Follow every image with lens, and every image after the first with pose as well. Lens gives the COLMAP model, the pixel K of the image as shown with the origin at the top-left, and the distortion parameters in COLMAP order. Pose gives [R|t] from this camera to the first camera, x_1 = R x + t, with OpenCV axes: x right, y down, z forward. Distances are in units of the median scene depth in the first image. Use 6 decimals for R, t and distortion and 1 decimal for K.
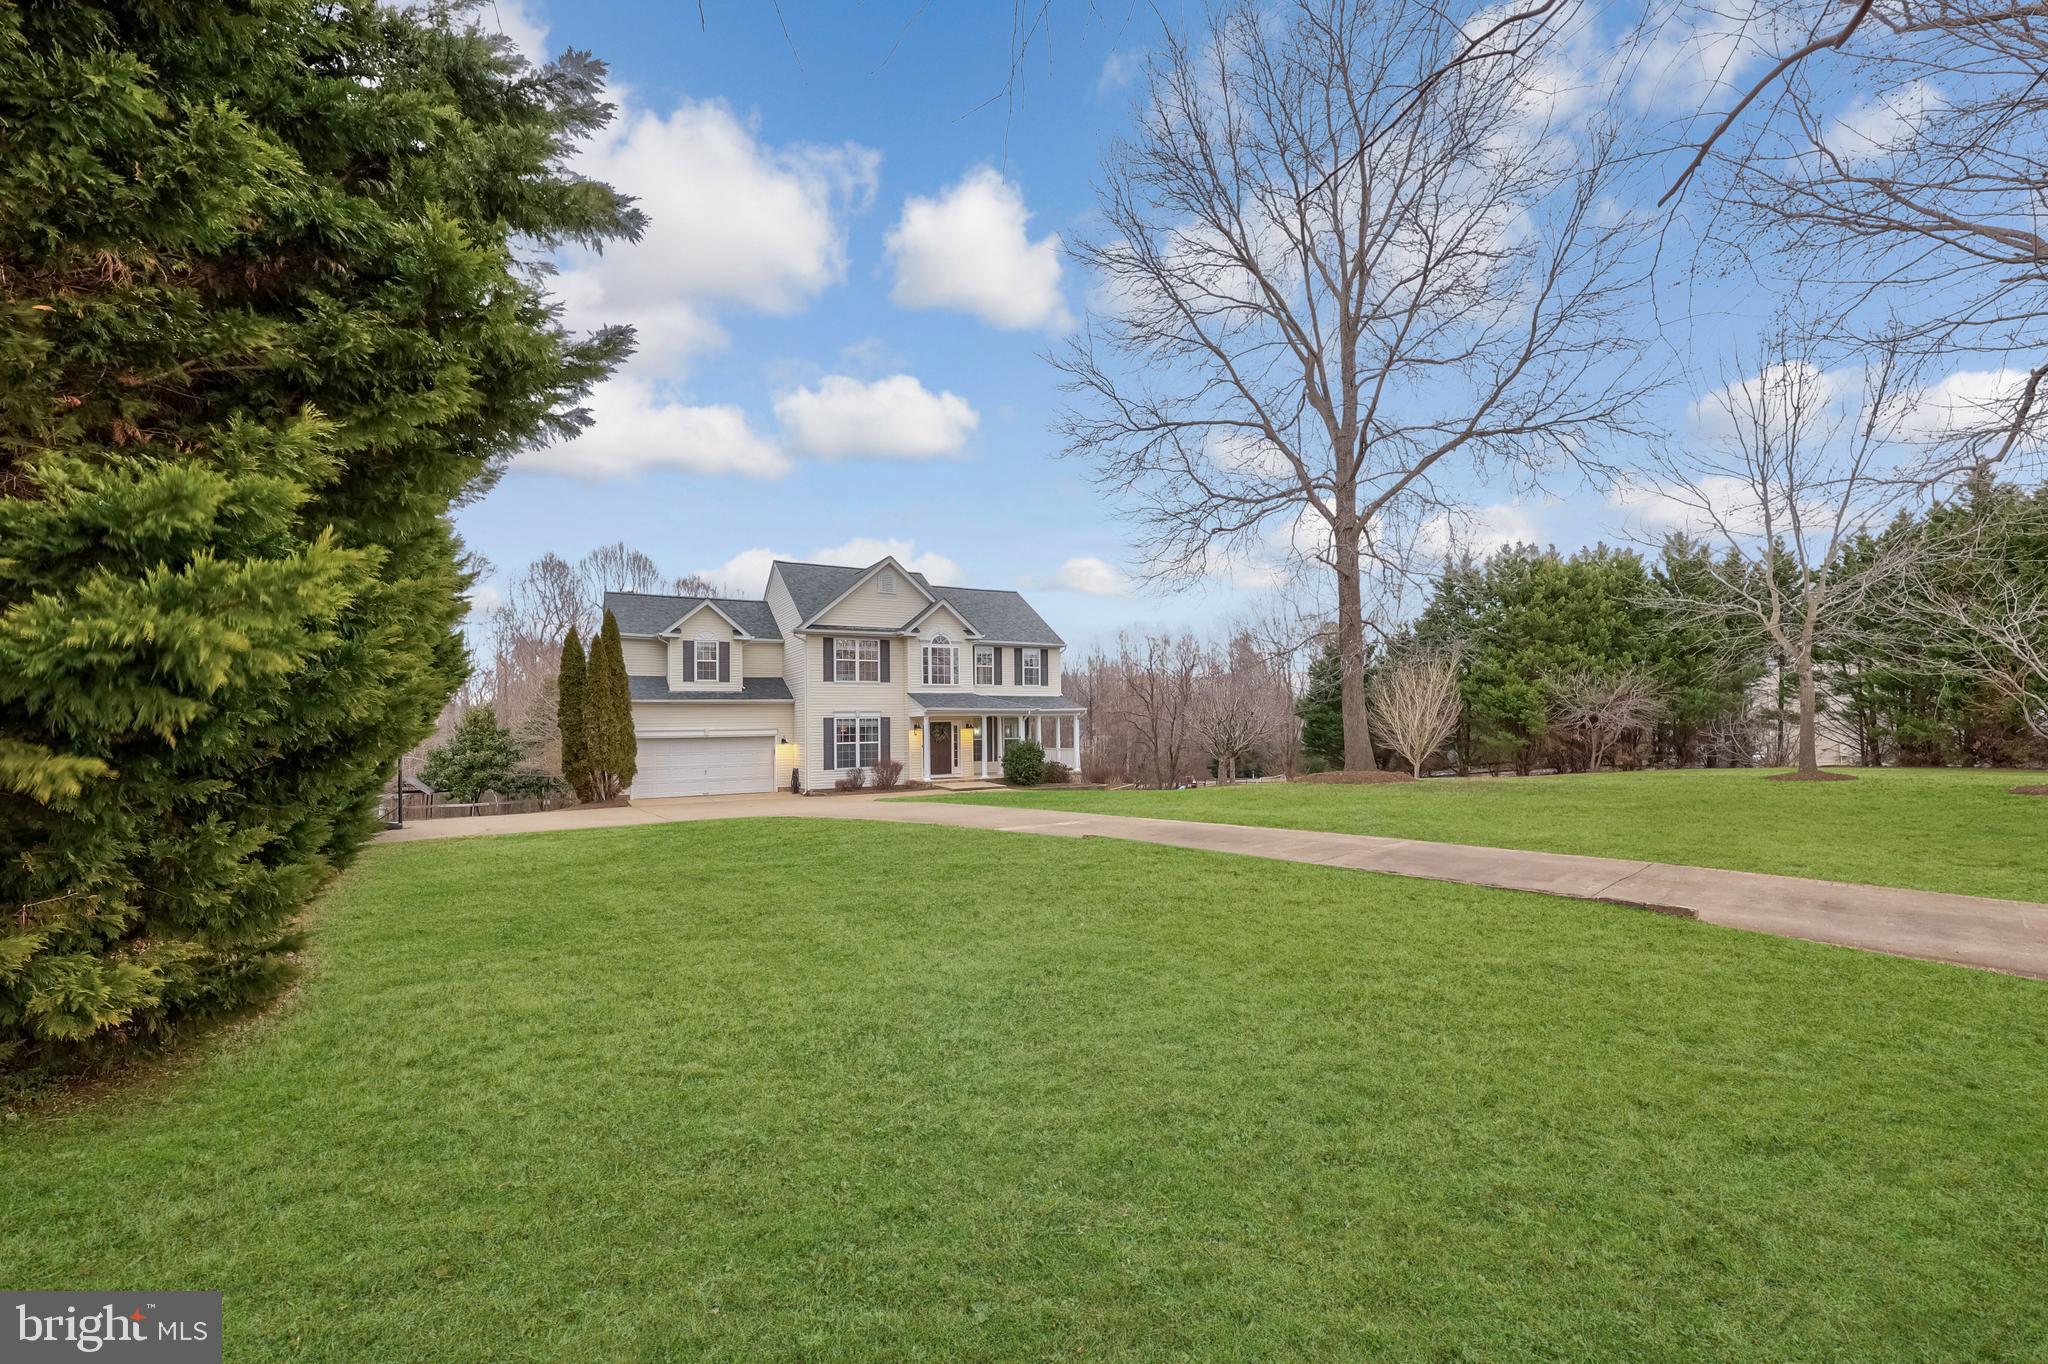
lens RADIAL K [[841.6, 0, 1020.3], [0, 841.6, 688.3], [0, 0, 1]] dist [0.001350, -0.000487]
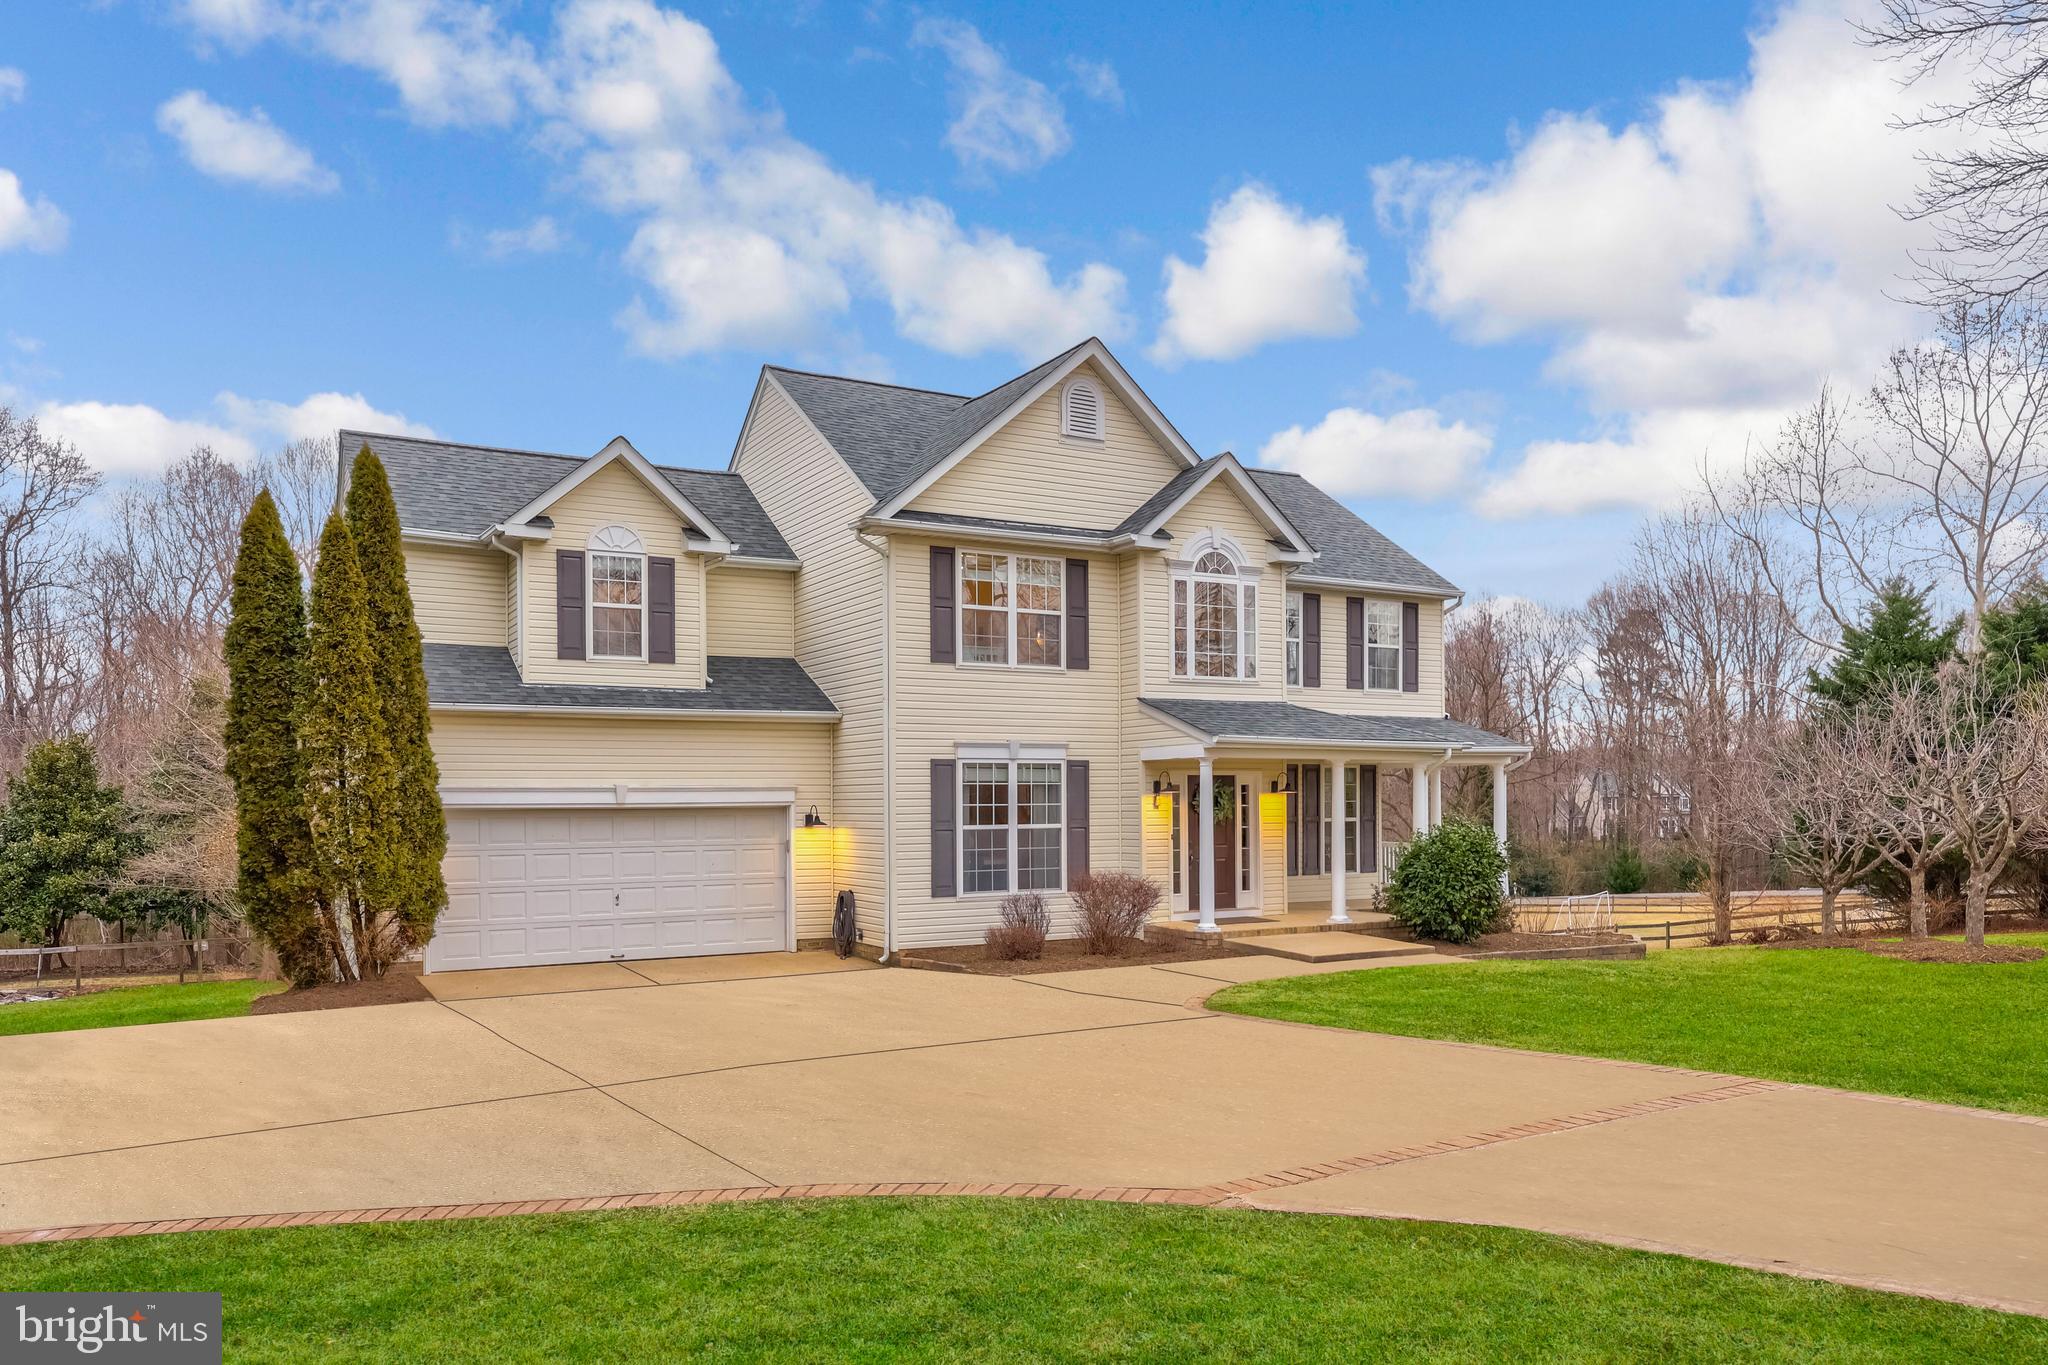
lens RADIAL K [[1436.2, 0, 1019.4], [0, 1436.2, 787.7], [0, 0, 1]] dist [0.000788, -0.003004]
pose [[0.999935, 0.010184, 0.005089, -0.191590], [-0.010374, 0.999193, 0.038811, 0.021710], [-0.004690, -0.038861, 0.999234, 0.345904]]
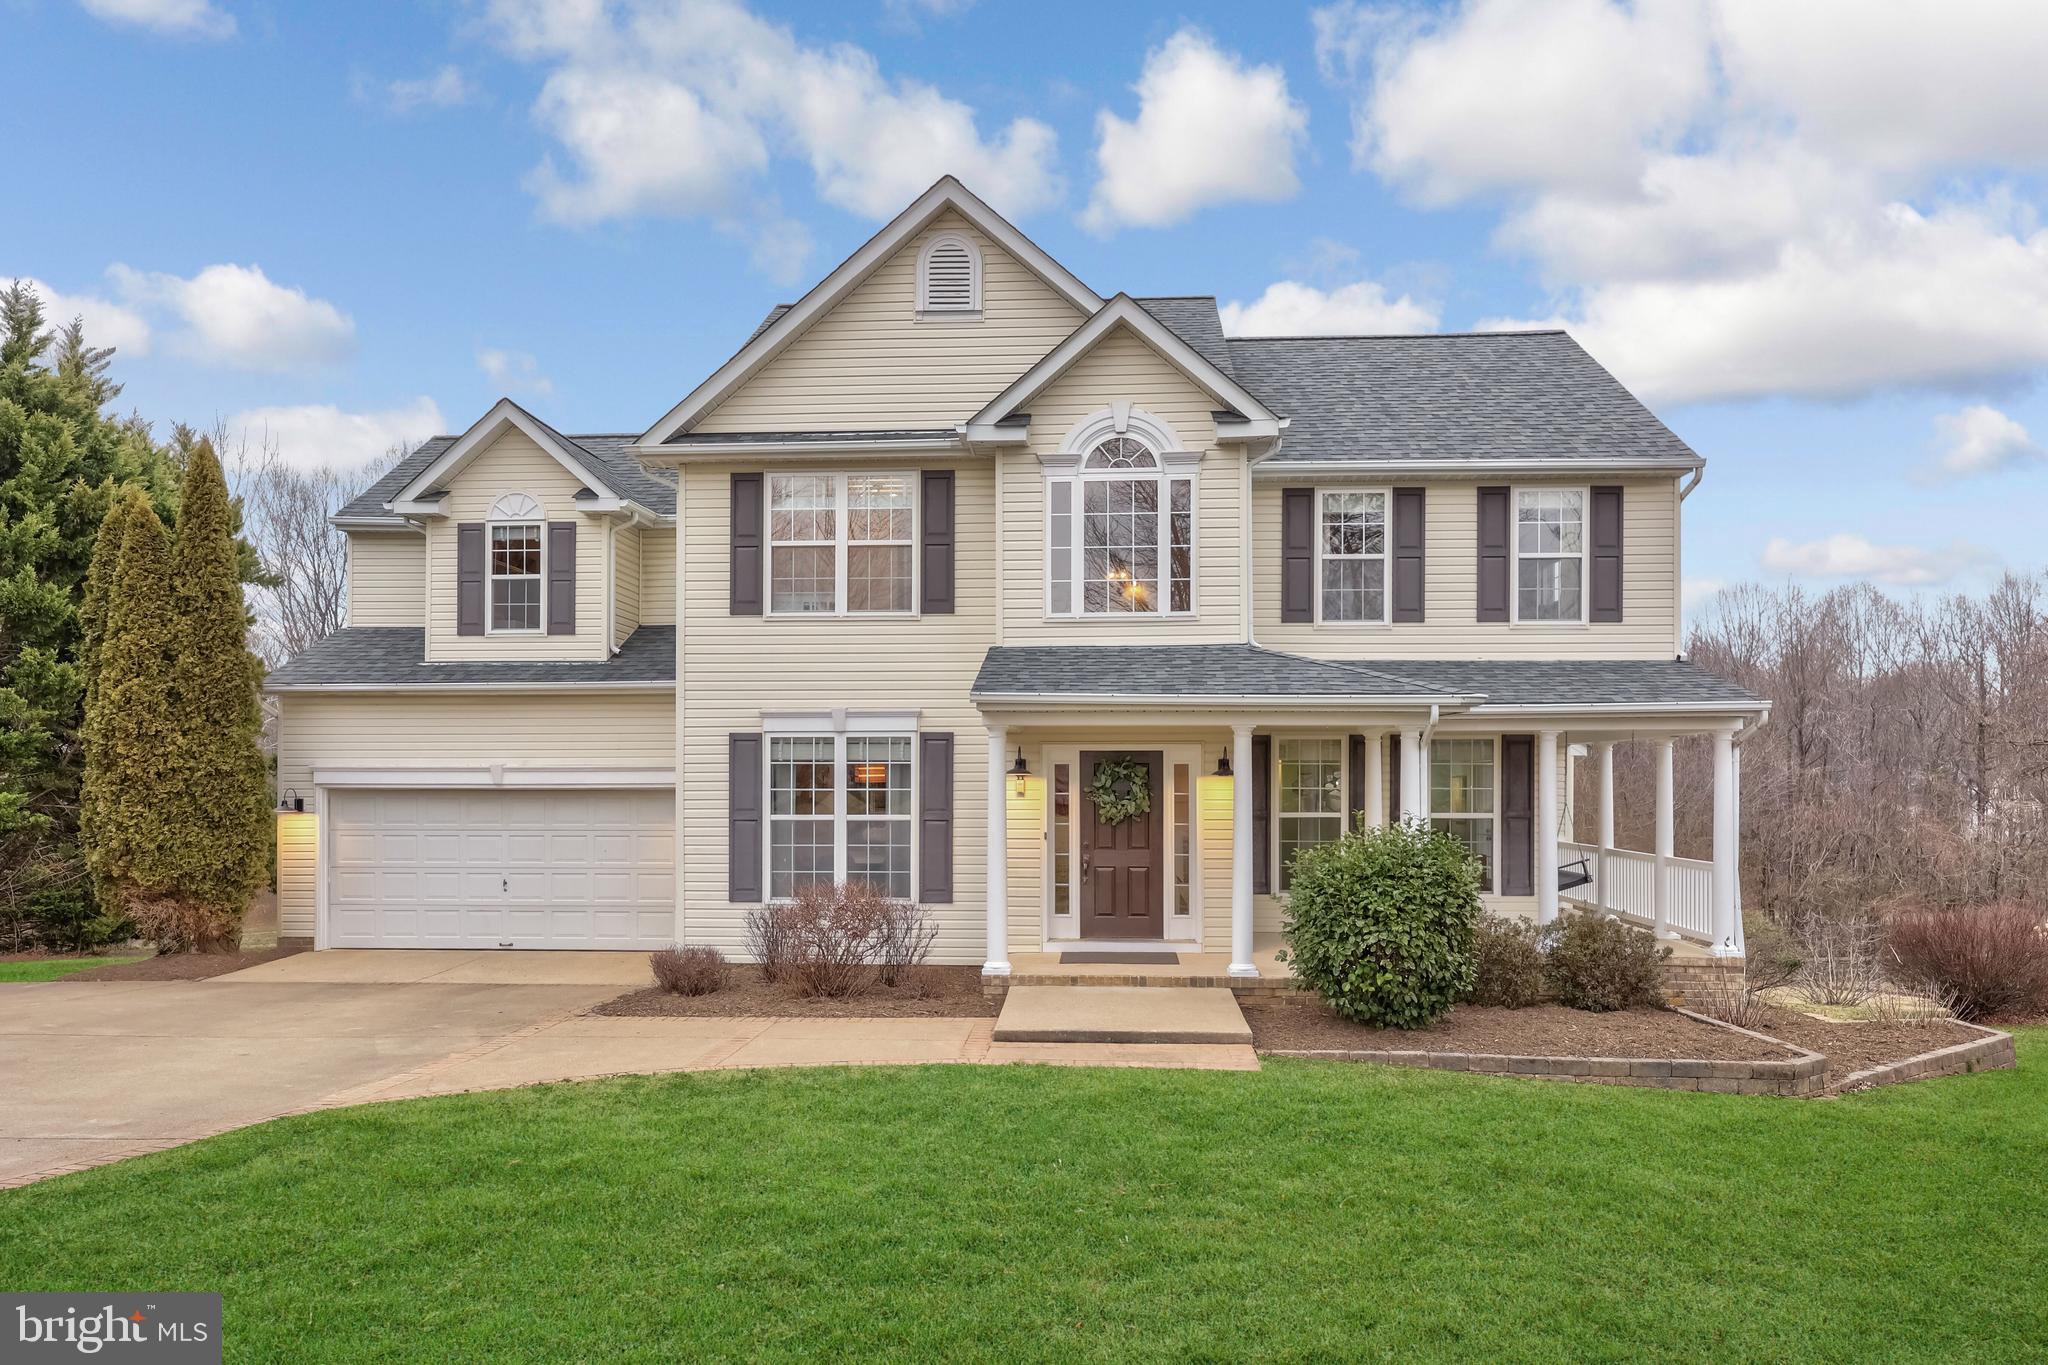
lens RADIAL K [[1330.2, 0, 1027.7], [0, 1330.2, 778.1], [0, 0, 1]] dist [-0.025264, 0.000322]
pose [[0.841028, 0.015423, -0.540772, 0.119465], [0.011456, 0.998862, 0.046304, 0.029214], [0.540871, -0.045138, 0.839894, 0.629582]]
